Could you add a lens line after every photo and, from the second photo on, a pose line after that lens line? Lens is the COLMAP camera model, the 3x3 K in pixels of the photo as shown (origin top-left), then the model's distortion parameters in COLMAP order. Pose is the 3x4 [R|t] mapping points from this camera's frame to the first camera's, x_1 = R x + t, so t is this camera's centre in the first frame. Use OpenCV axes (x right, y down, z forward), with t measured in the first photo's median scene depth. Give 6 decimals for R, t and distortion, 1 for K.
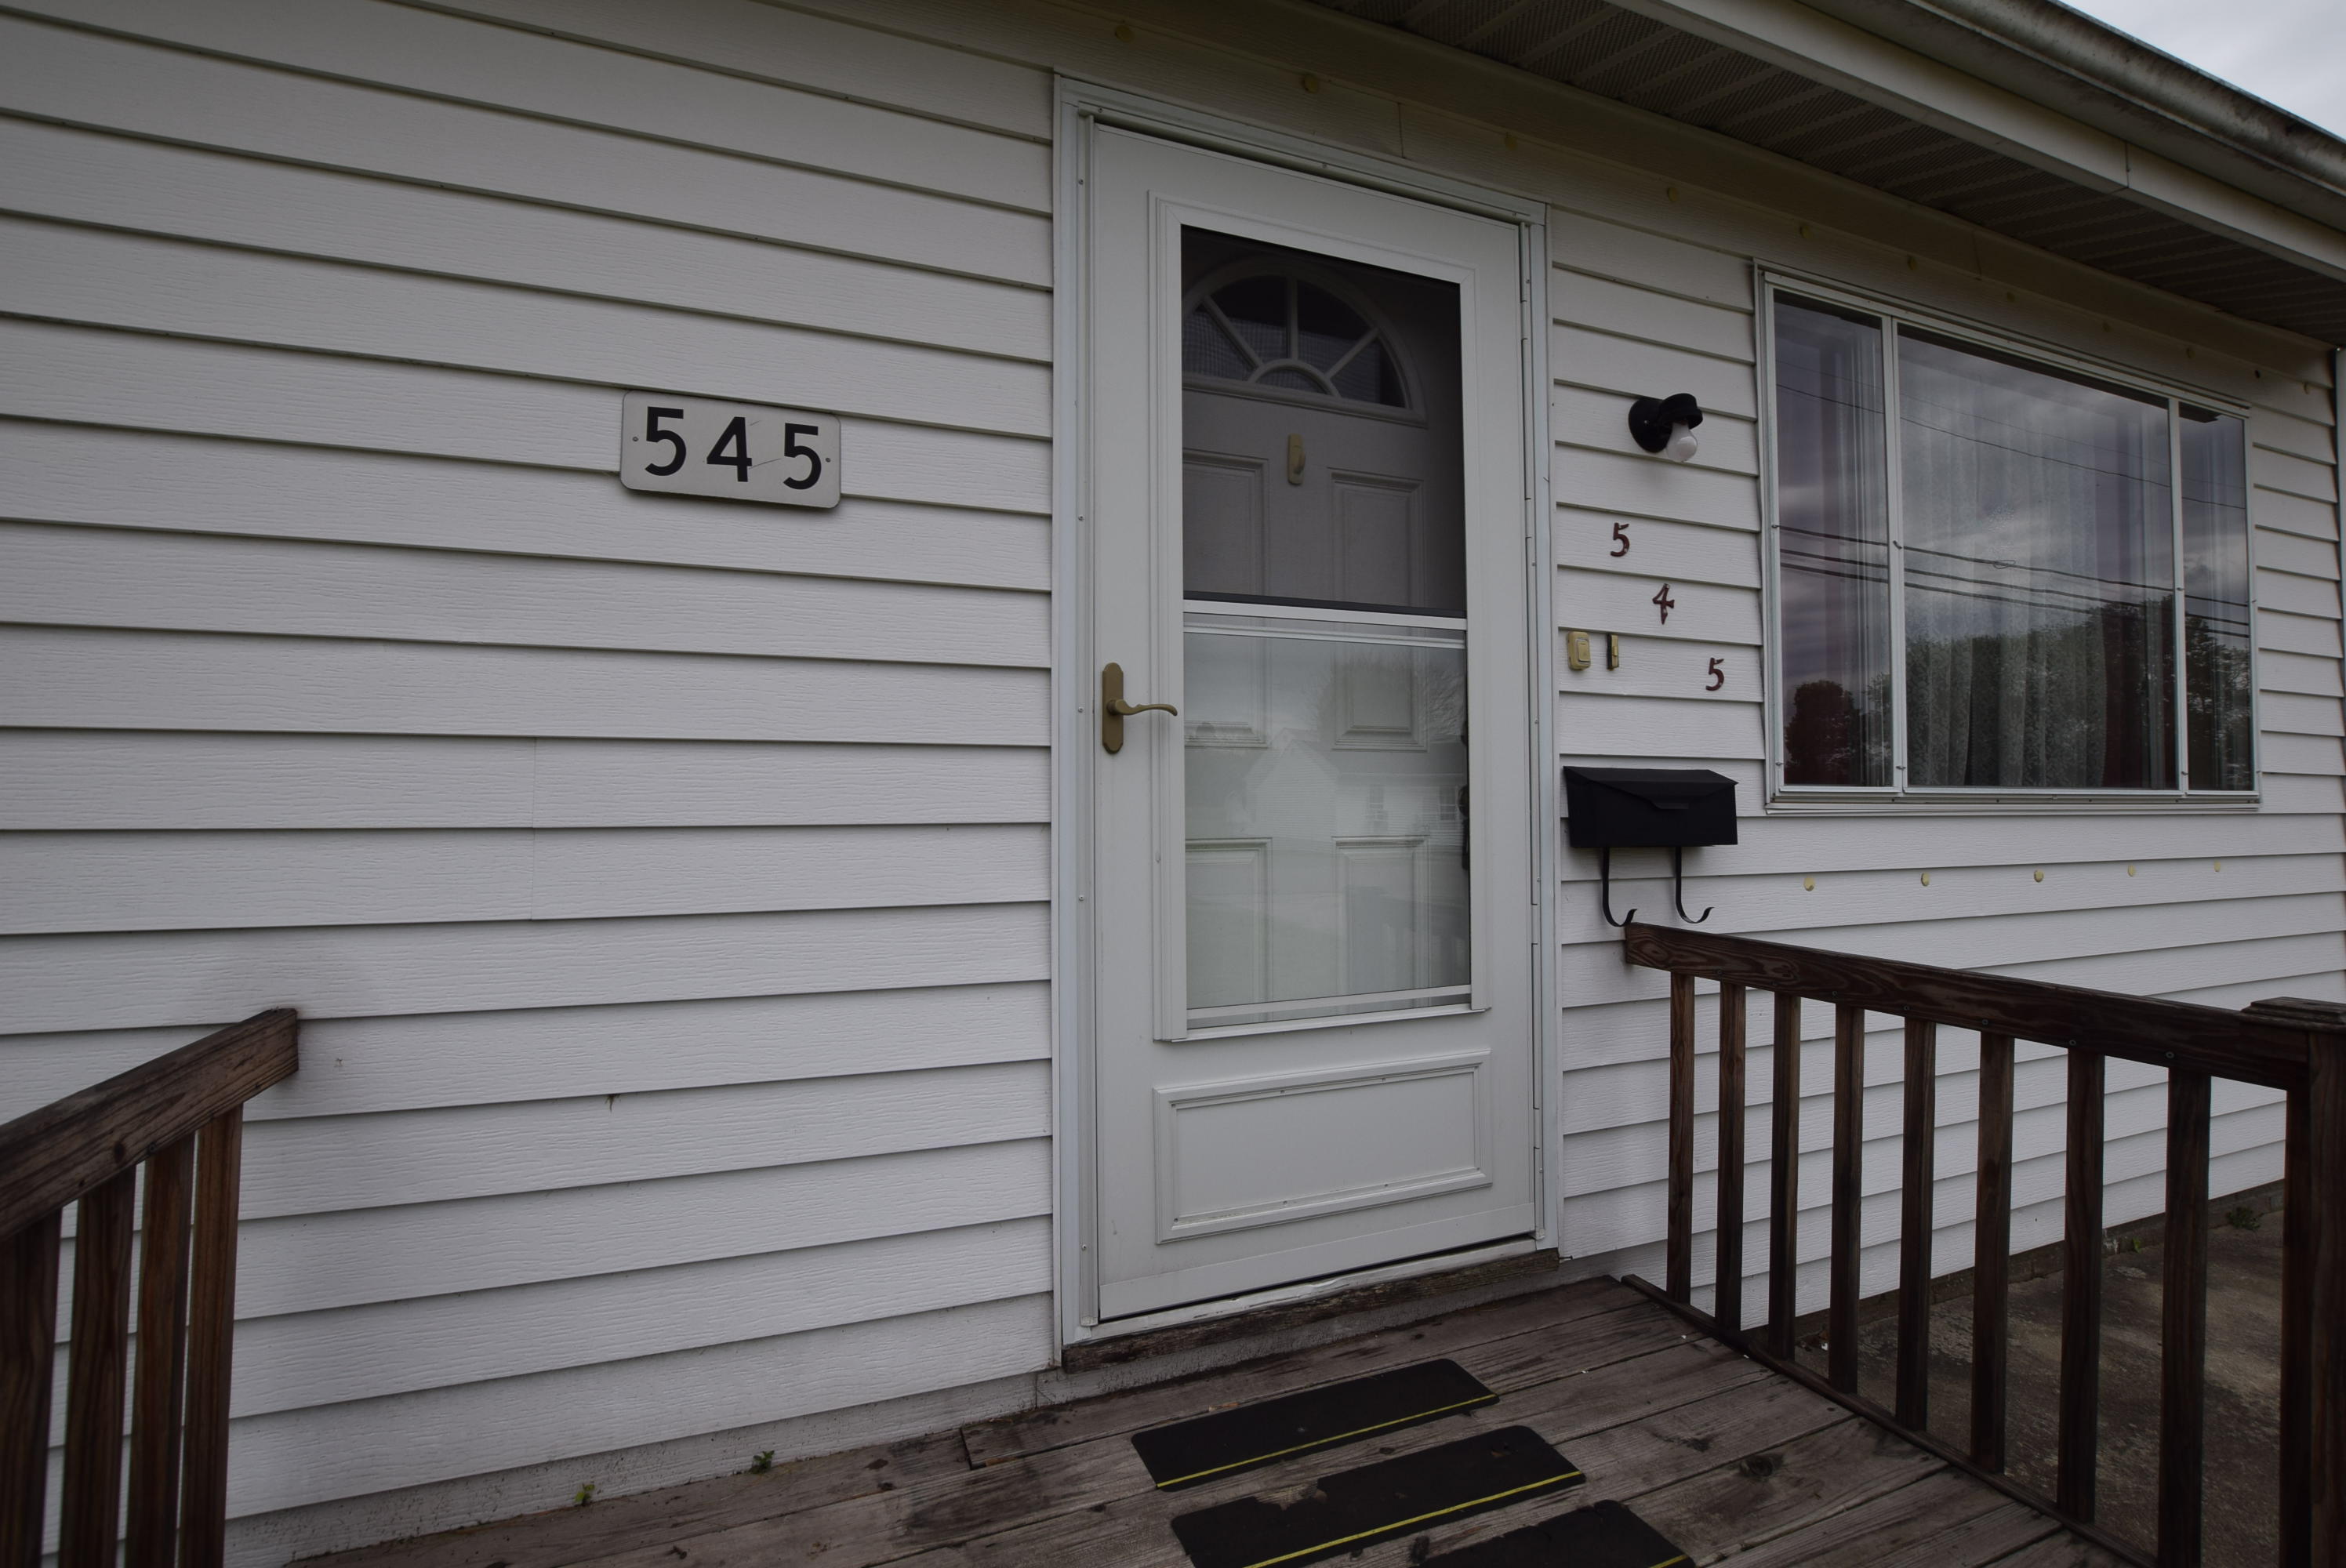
lens RADIAL K [[1033.8, 0, 1173.1], [0, 1033.8, 776.8], [0, 0, 1]] dist [-0.022790, 0.005542]
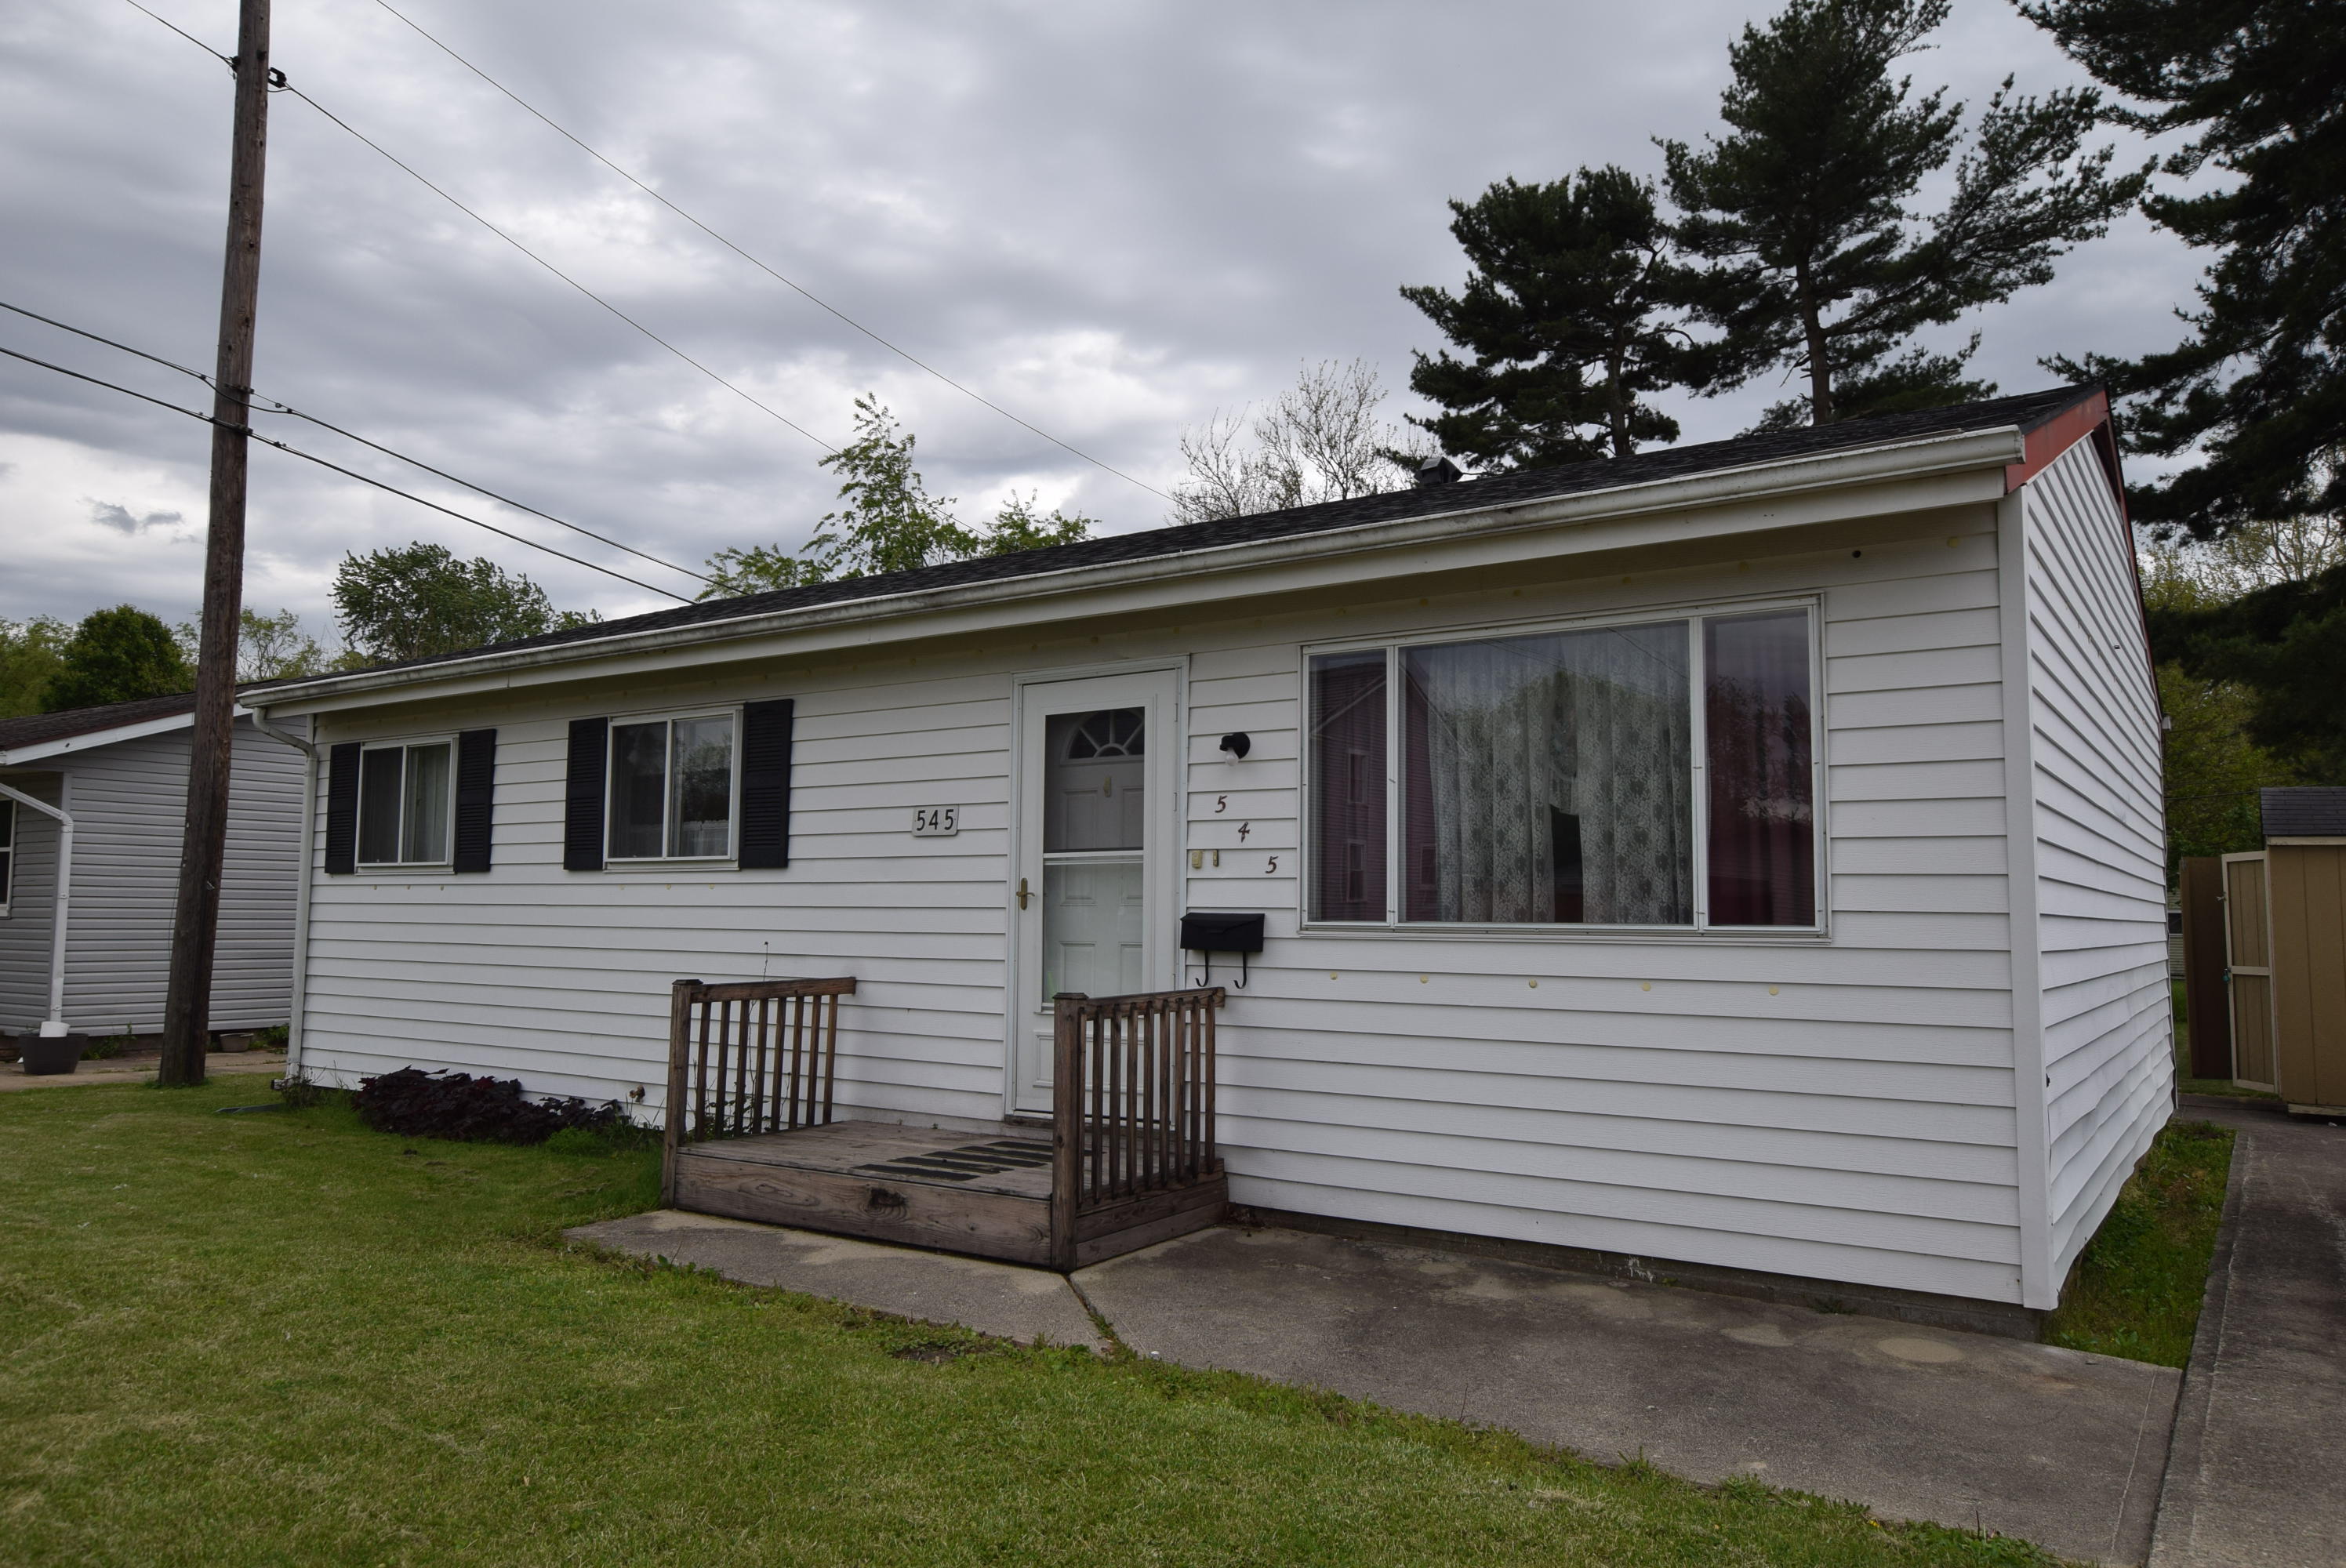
lens RADIAL K [[1612.2, 0, 1171.6], [0, 1612.2, 785.2], [0, 0, 1]] dist [-0.005175, 0.005544]
pose [[0.559860, -0.066114, -0.825945, 3.161909], [0.008168, 0.997204, -0.074286, -0.025148], [0.828547, 0.034843, 0.558835, -0.946859]]
